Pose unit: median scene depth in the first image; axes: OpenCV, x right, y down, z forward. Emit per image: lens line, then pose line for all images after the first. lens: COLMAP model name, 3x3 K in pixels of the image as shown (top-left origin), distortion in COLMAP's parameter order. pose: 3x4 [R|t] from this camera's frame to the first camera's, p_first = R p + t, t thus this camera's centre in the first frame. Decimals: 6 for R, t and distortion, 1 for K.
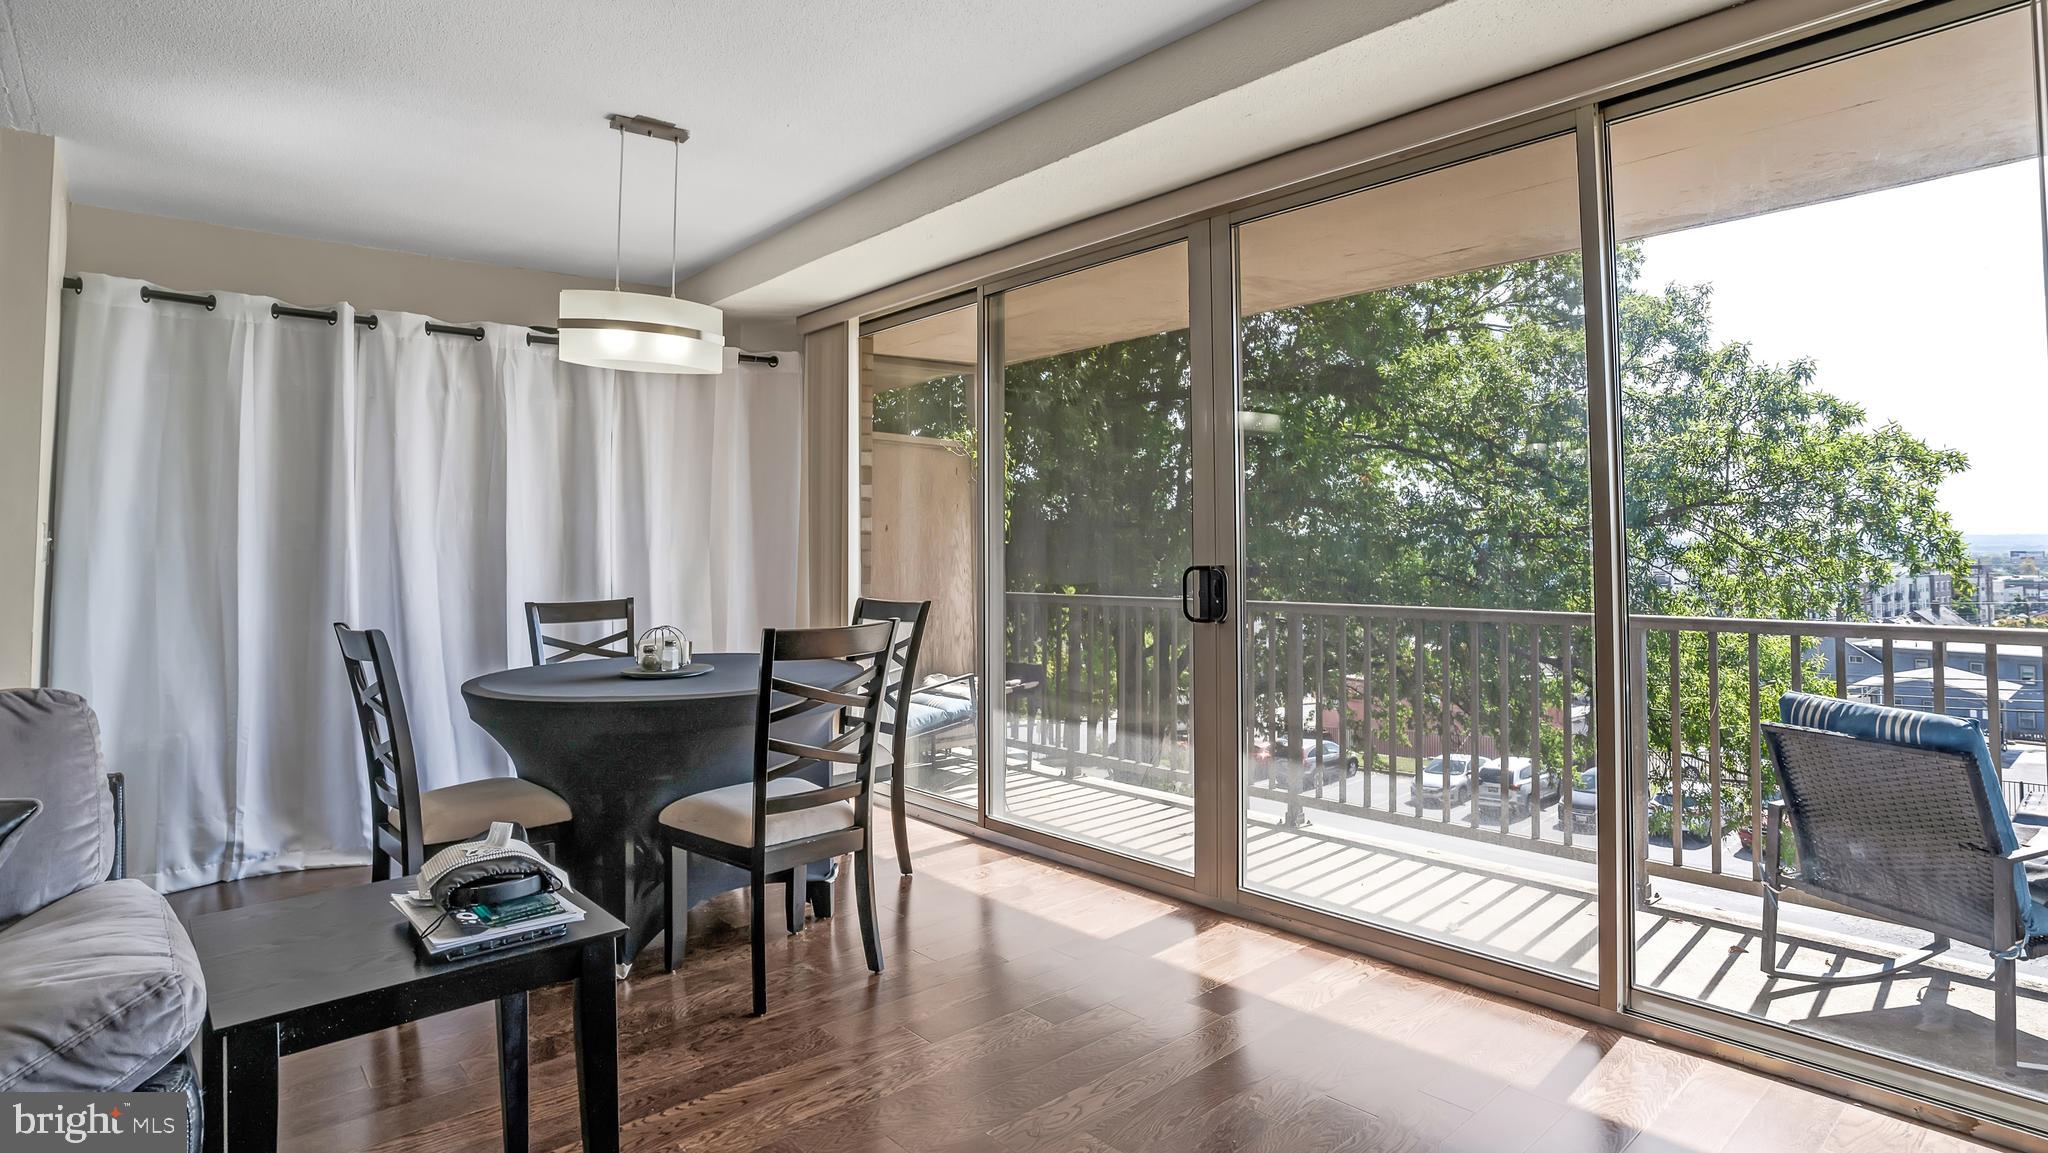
lens RADIAL K [[1031.9, 0, 1036.5], [0, 1031.9, 534.0], [0, 0, 1]] dist [-0.005567, 0.000423]
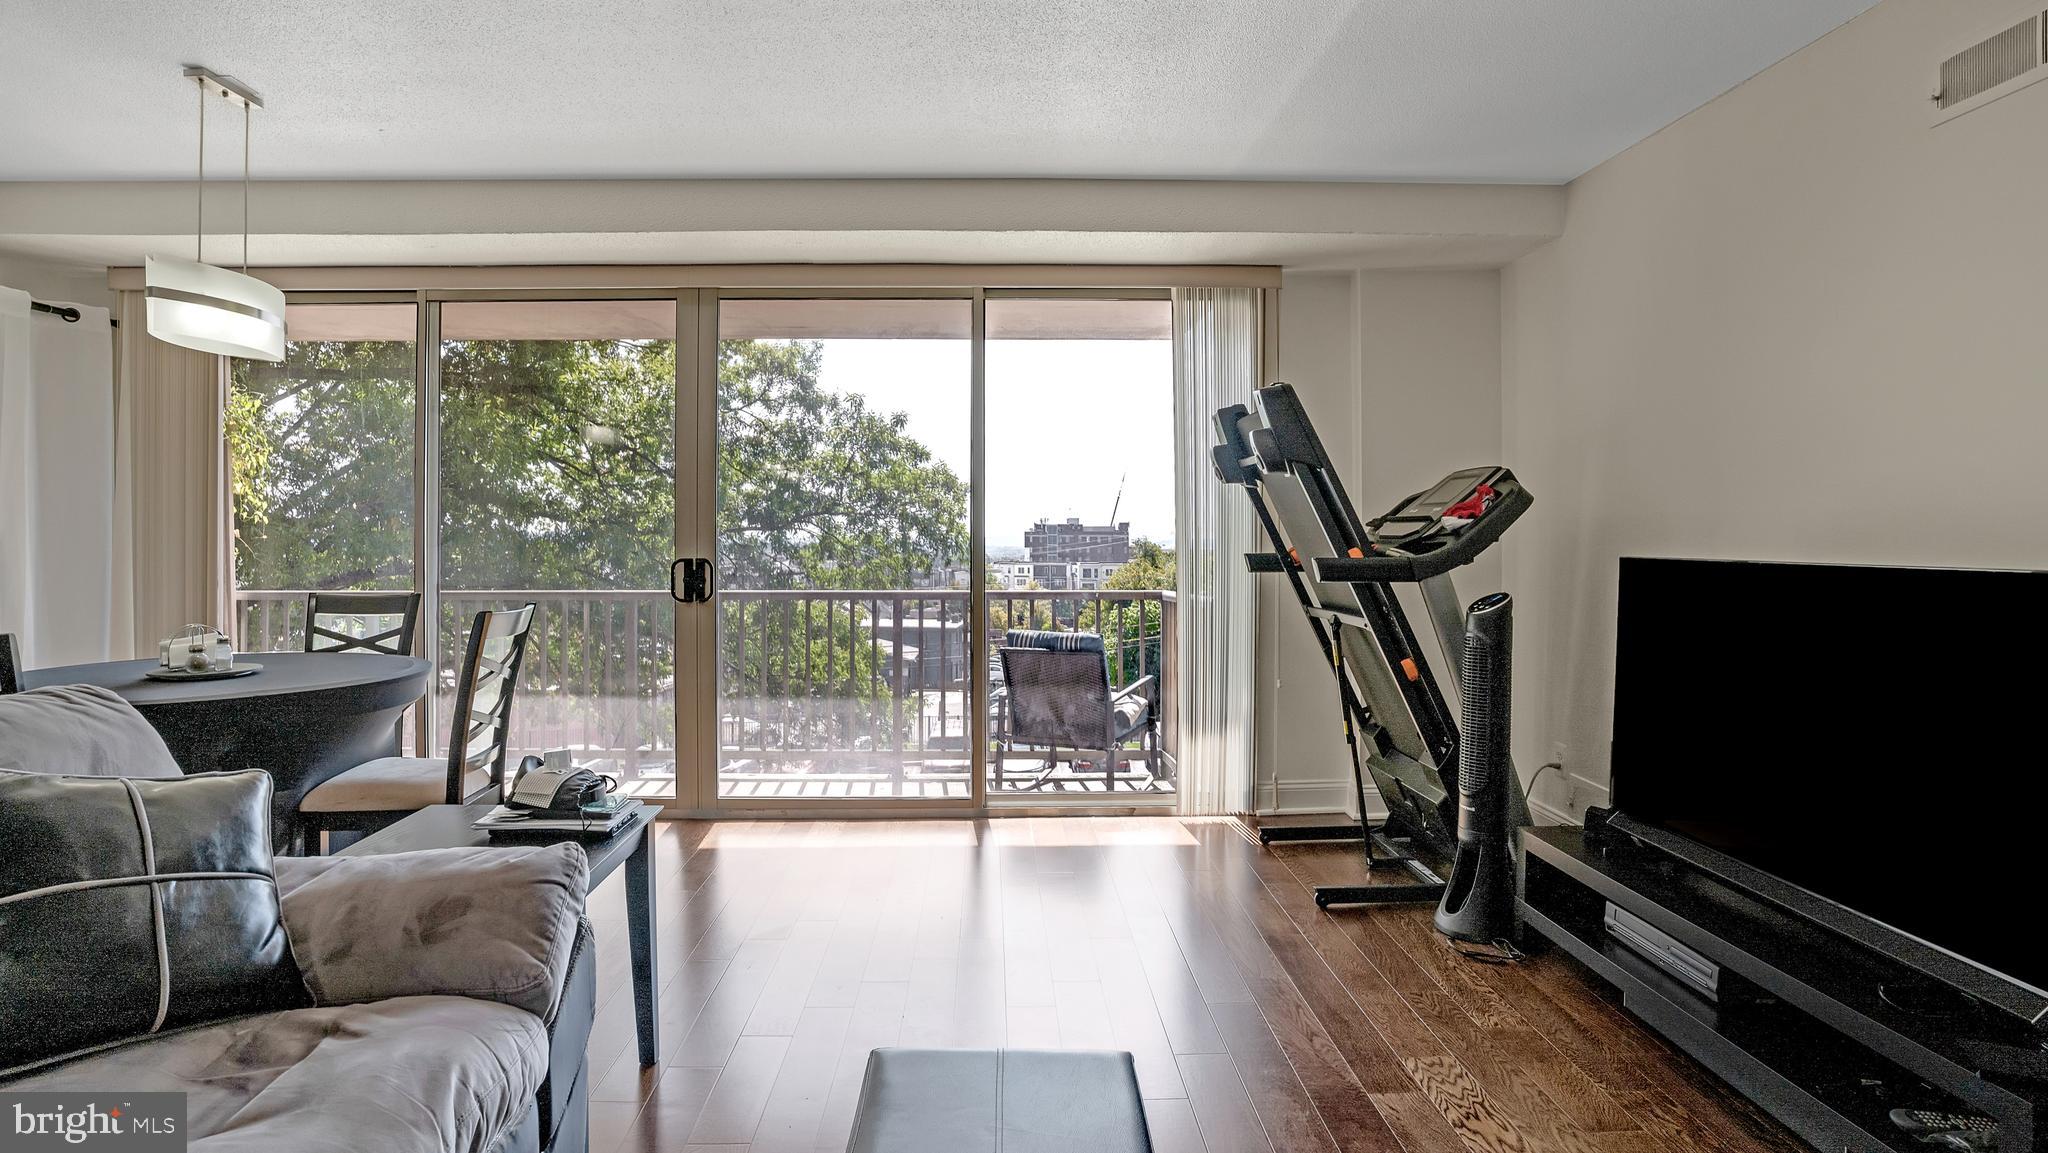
lens RADIAL K [[1088.5, 0, 1035.0], [0, 1088.5, 559.5], [0, 0, 1]] dist [-0.030923, 0.002140]
pose [[0.623914, -0.003969, 0.781483, -0.258629], [-0.017185, 0.999676, 0.018797, -0.000166], [-0.781304, -0.025157, 0.623643, -0.066988]]
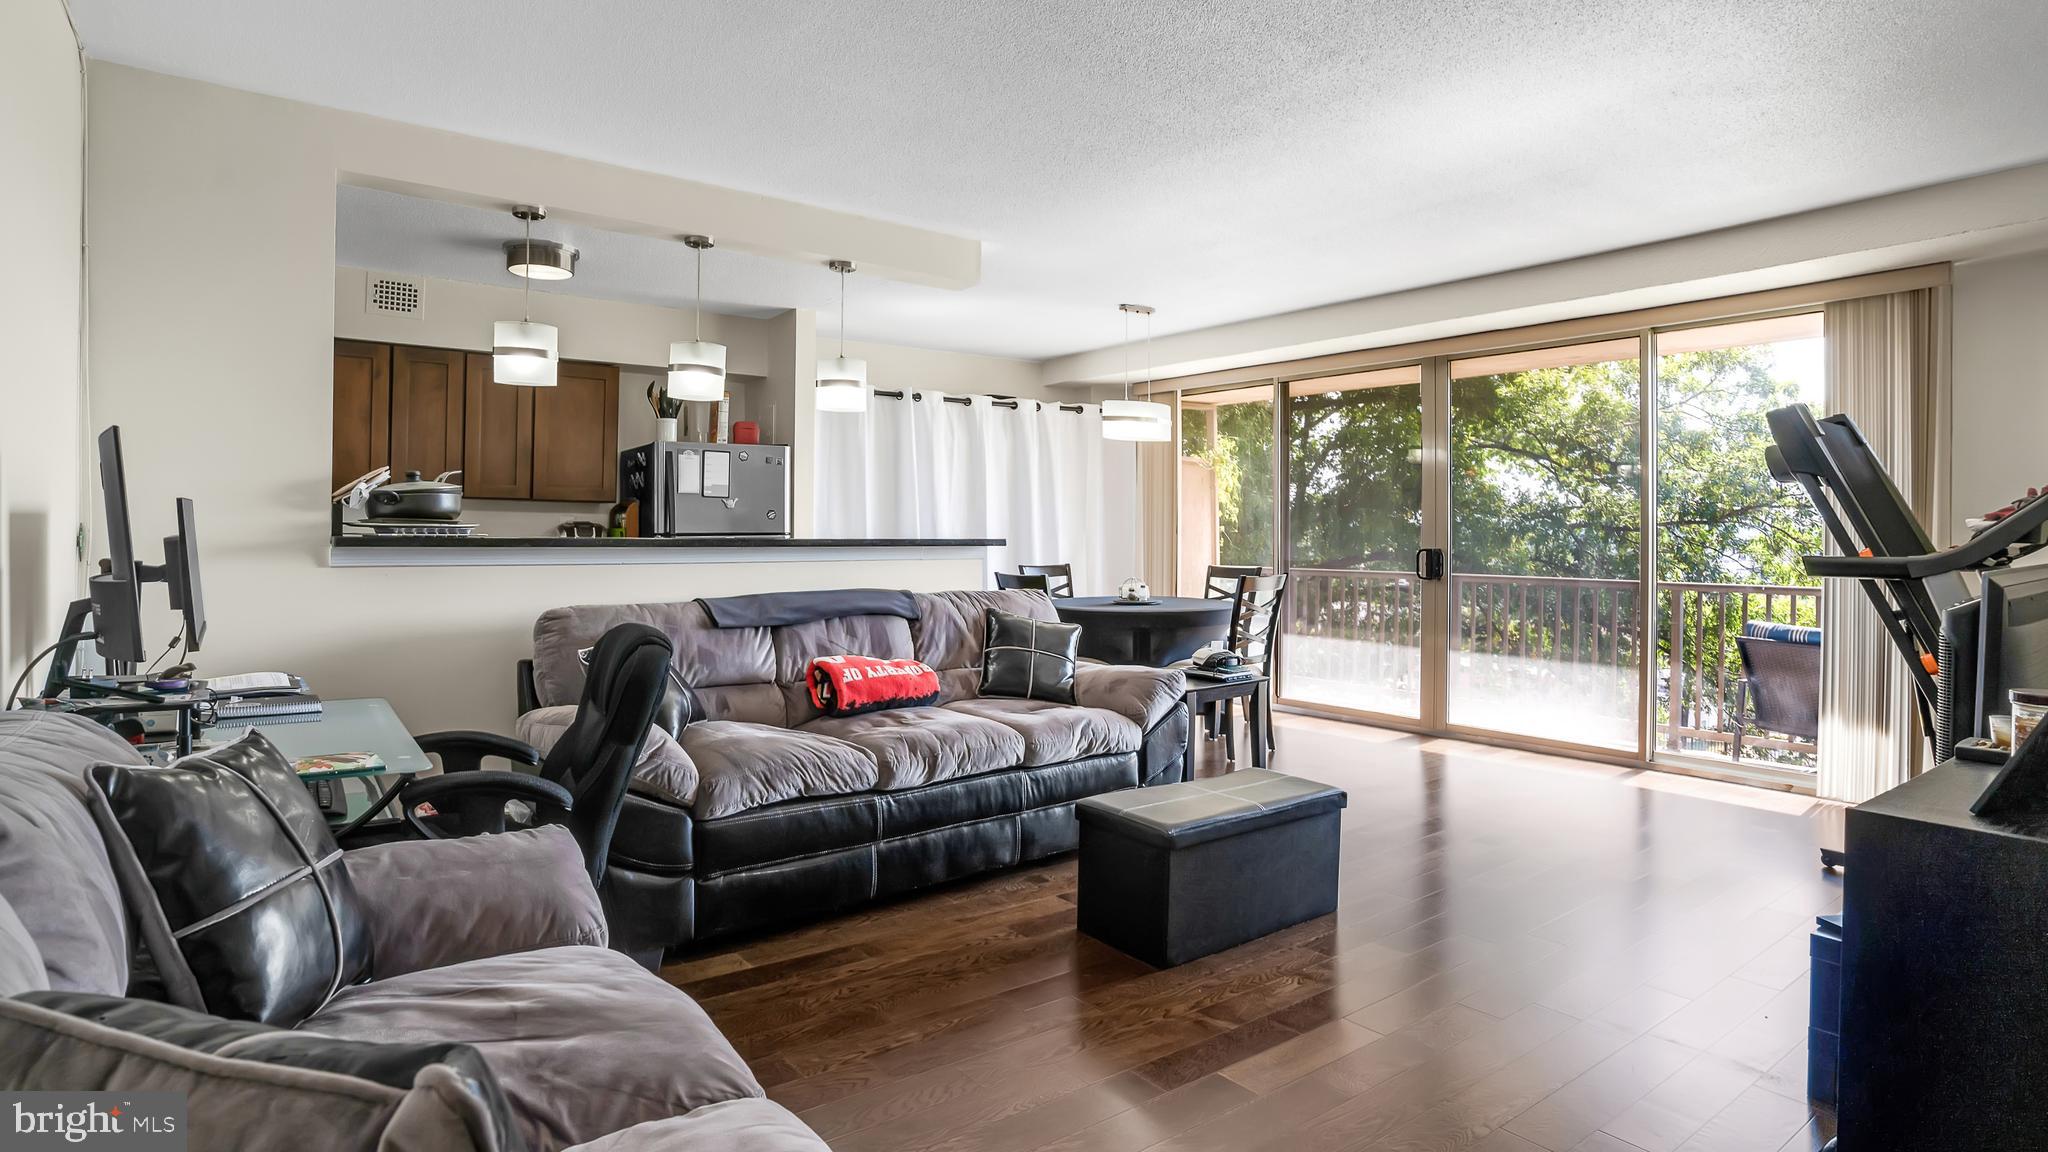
lens RADIAL K [[1157.9, 0, 1037.8], [0, 1157.9, 553.5], [0, 0, 1]] dist [0.008759, 0.001246]
pose [[0.999614, 0.013307, -0.024392, -0.193074], [-0.012452, 0.999315, 0.034845, -0.009379], [0.024839, -0.034528, 0.999095, -0.427556]]
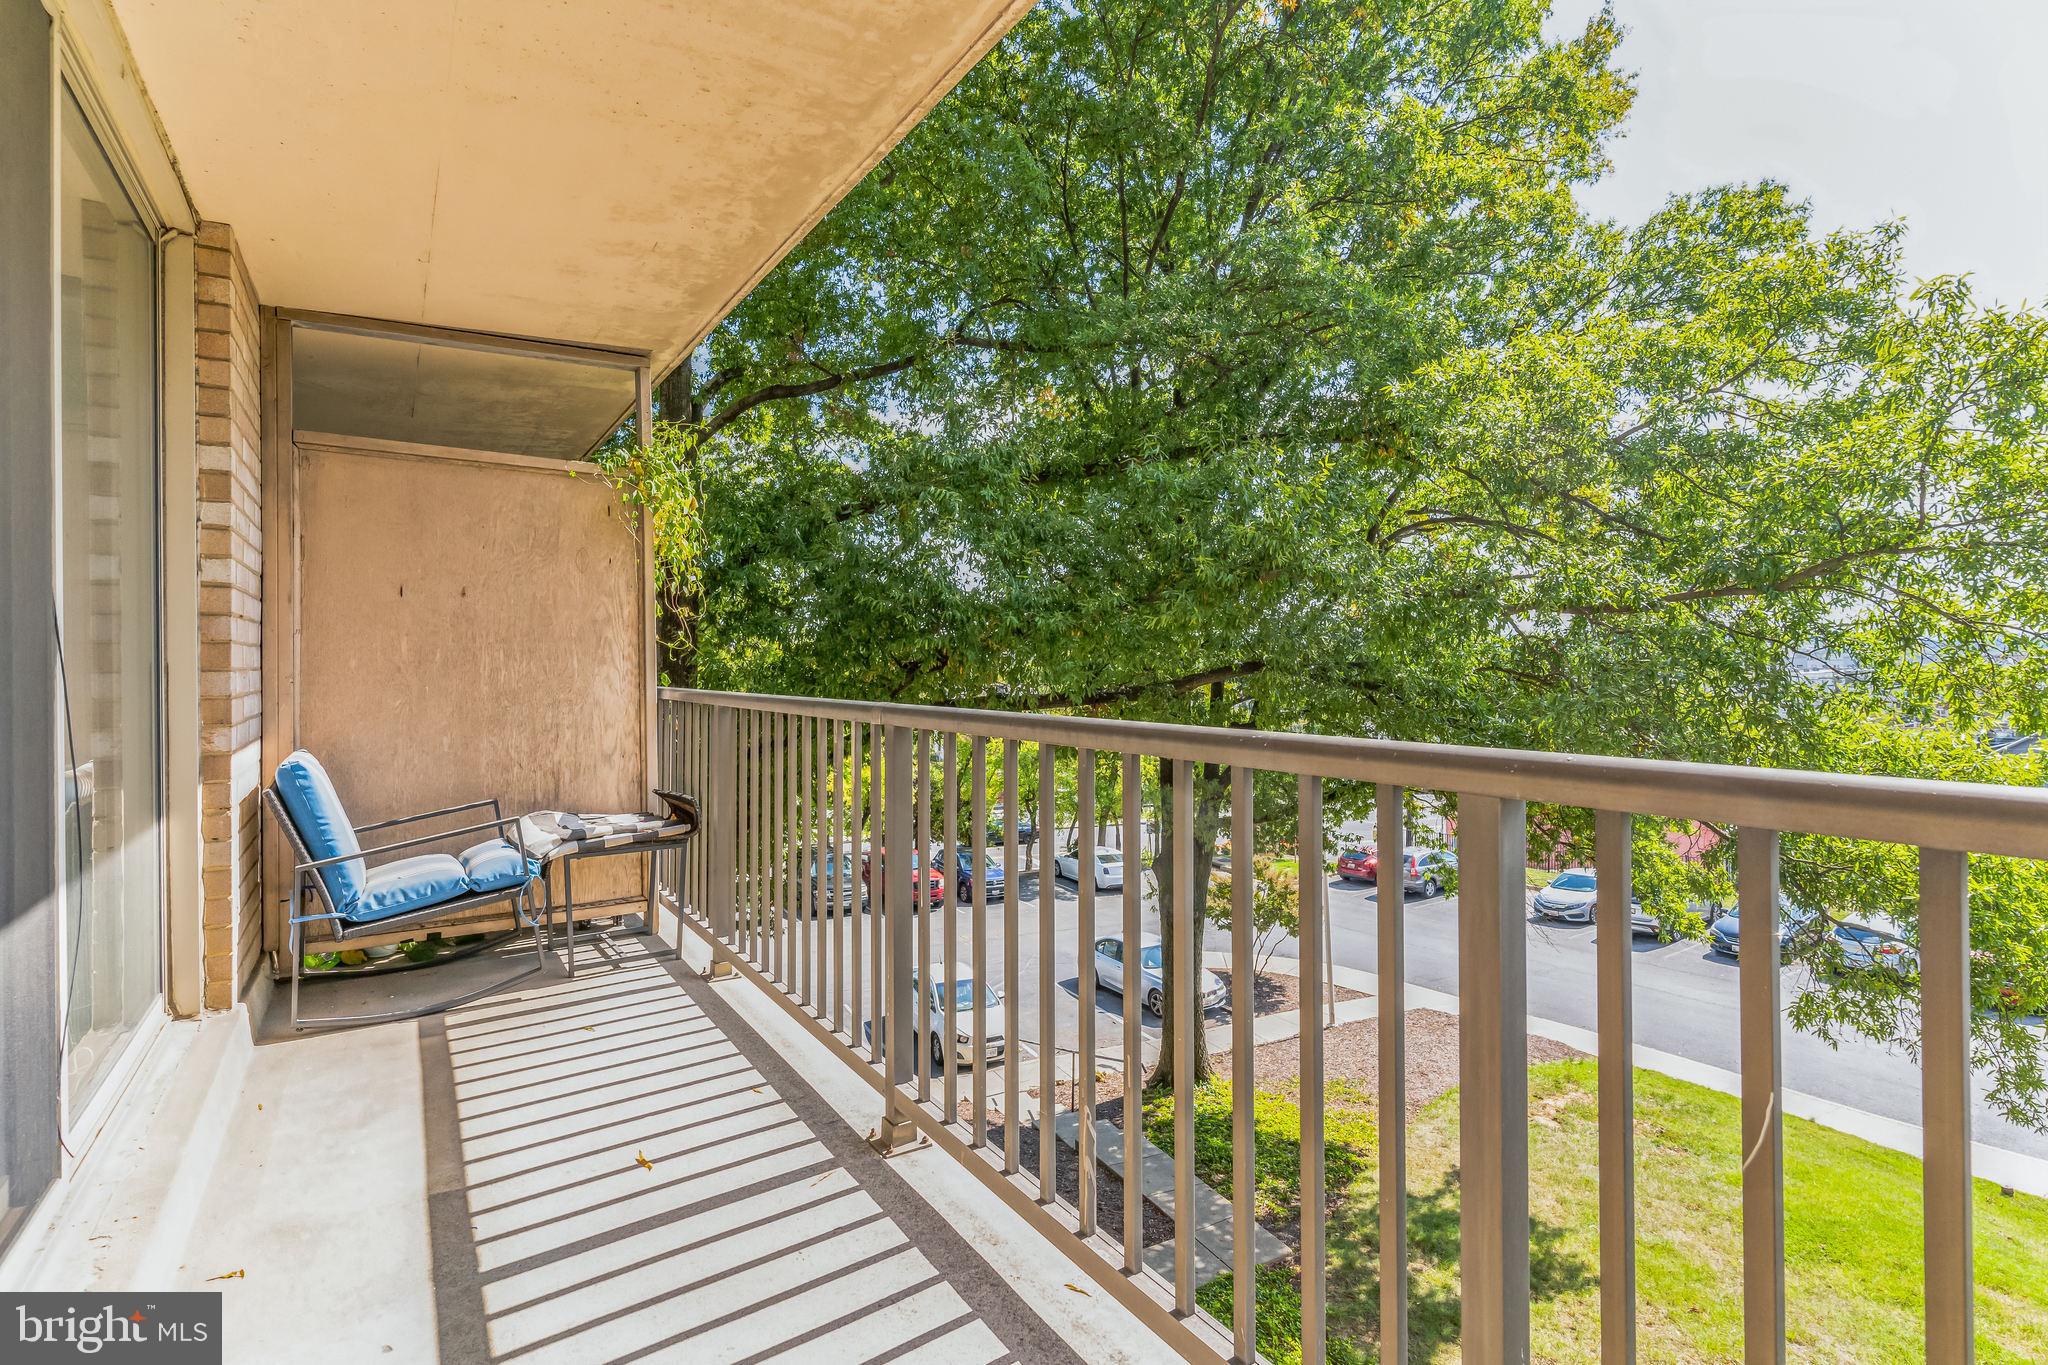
lens RADIAL K [[958.2, 0, 1020.4], [0, 958.2, 673.3], [0, 0, 1]] dist [0.013076, 0.000109]
pose [[0.985288, -0.004724, -0.170837, 0.221203], [0.010696, 0.999363, 0.034056, 0.020120], [0.170567, -0.035382, 0.984711, 0.308226]]
